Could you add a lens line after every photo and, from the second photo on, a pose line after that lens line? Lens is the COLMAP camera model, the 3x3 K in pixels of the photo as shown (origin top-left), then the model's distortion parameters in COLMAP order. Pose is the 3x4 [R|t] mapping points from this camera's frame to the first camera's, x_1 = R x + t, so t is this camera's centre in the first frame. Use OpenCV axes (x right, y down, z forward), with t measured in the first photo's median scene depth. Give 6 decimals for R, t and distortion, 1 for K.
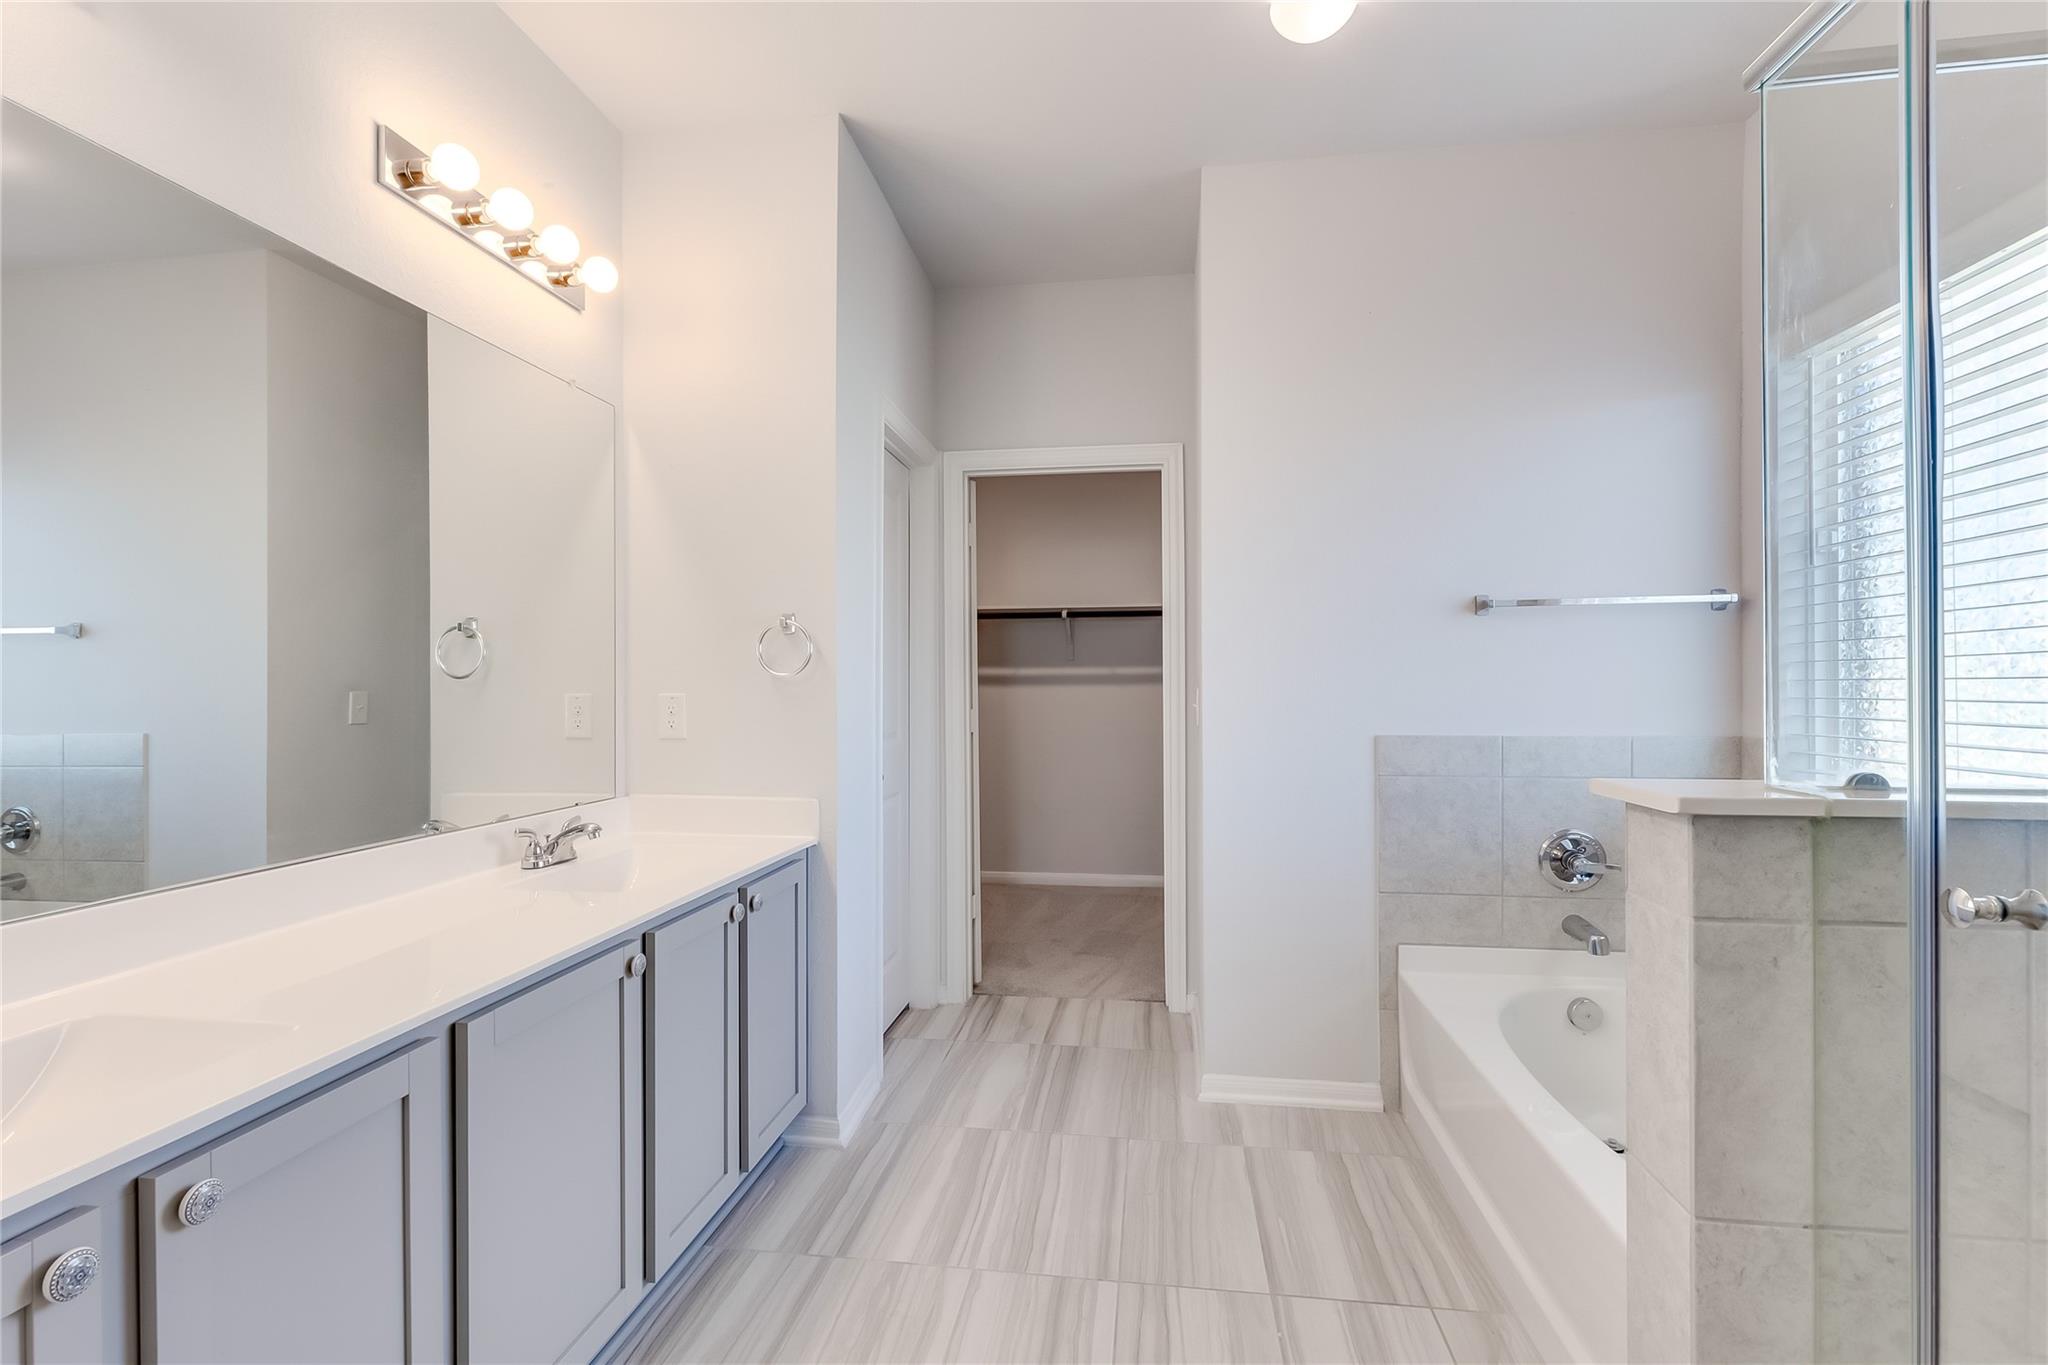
lens RADIAL K [[934.3, 0, 1024.6], [0, 934.3, 686.7], [0, 0, 1]] dist [0.003378, 0.000356]
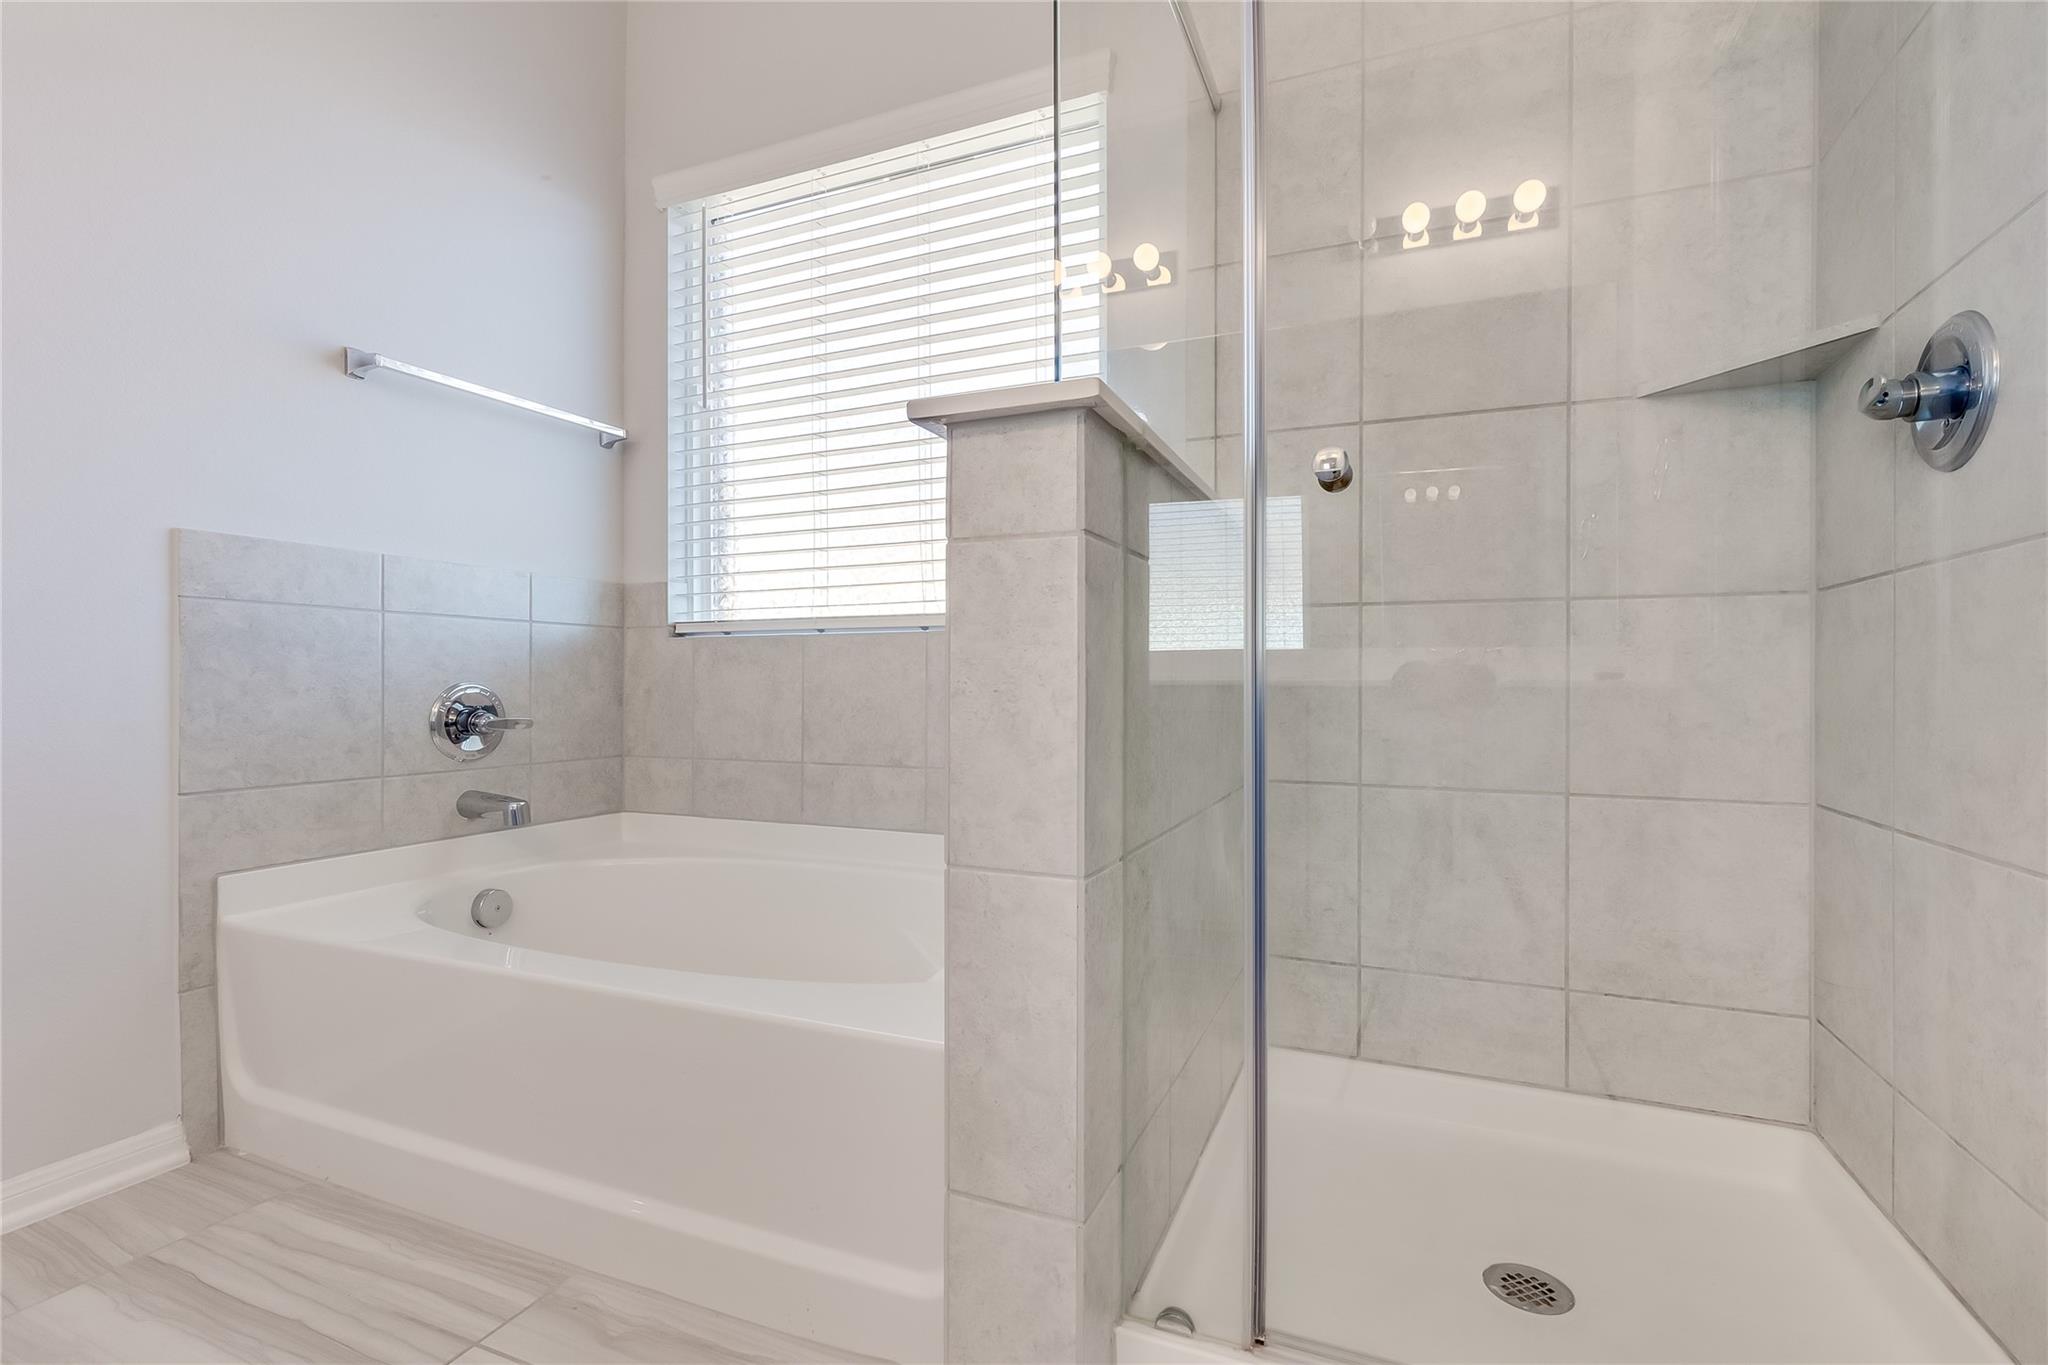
lens RADIAL K [[934.3, 0, 1024.6], [0, 934.3, 686.7], [0, 0, 1]] dist [0.003378, 0.000356]
pose [[0.258322, 0.006218, 0.966039, -0.055482], [0.004328, 0.999962, -0.007593, 0.162198], [-0.966049, 0.006143, 0.258285, 0.338886]]
